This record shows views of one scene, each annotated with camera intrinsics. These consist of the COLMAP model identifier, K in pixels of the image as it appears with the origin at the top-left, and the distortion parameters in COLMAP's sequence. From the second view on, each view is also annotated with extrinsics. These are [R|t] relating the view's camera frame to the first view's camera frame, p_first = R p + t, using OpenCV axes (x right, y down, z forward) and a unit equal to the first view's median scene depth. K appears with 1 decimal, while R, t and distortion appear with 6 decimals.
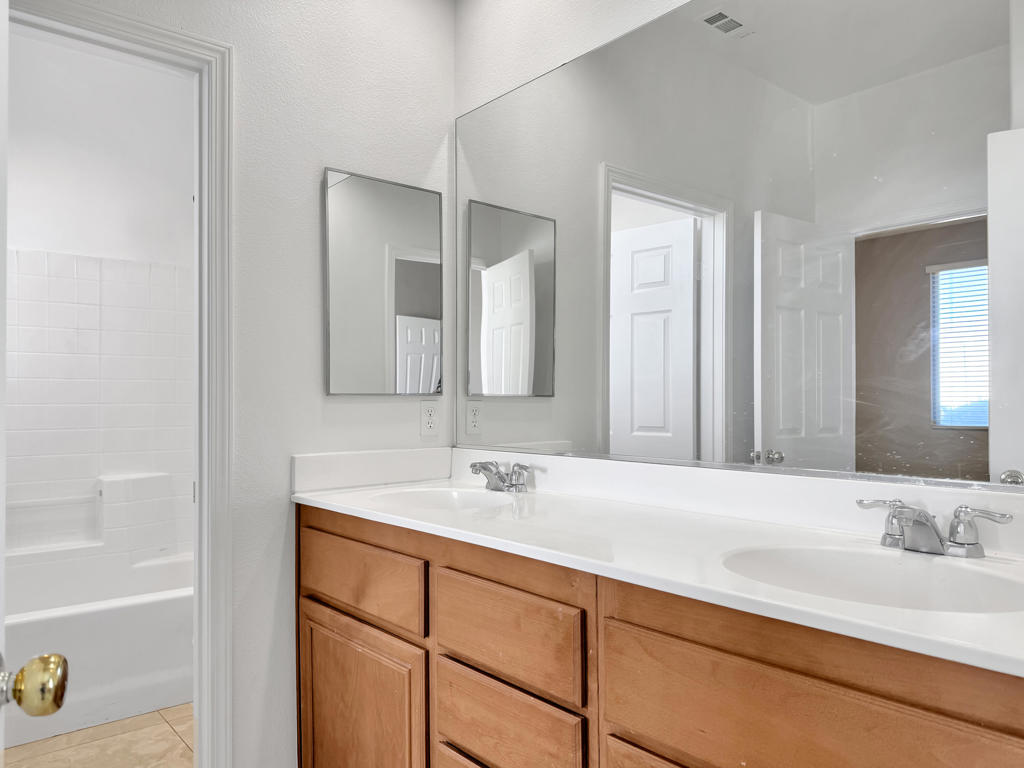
lens RADIAL K [[745.1, 0, 512.0], [0, 745.1, 384.0], [0, 0, 1]] dist [0.005964, -0.006102]
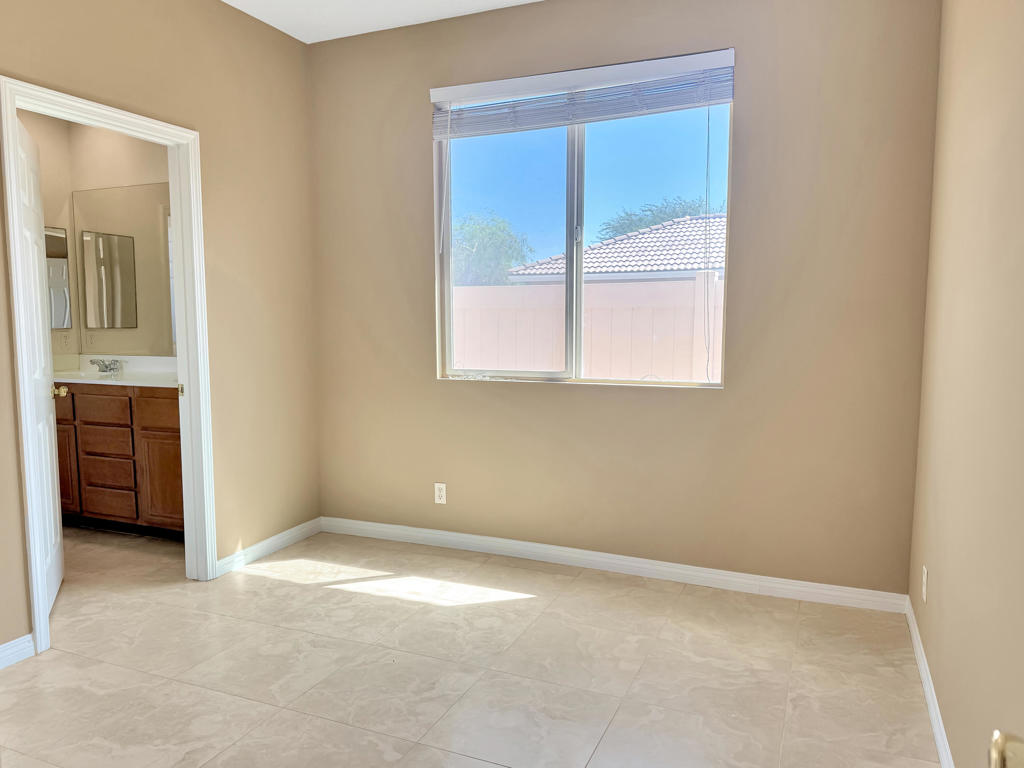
lens RADIAL K [[745.1, 0, 512.0], [0, 745.1, 384.0], [0, 0, 1]] dist [0.005964, -0.006102]
pose [[0.897041, -0.044511, 0.439699, 0.091885], [-0.006617, 0.993451, 0.114066, -0.085256], [-0.441897, -0.105231, 0.890872, -1.543021]]
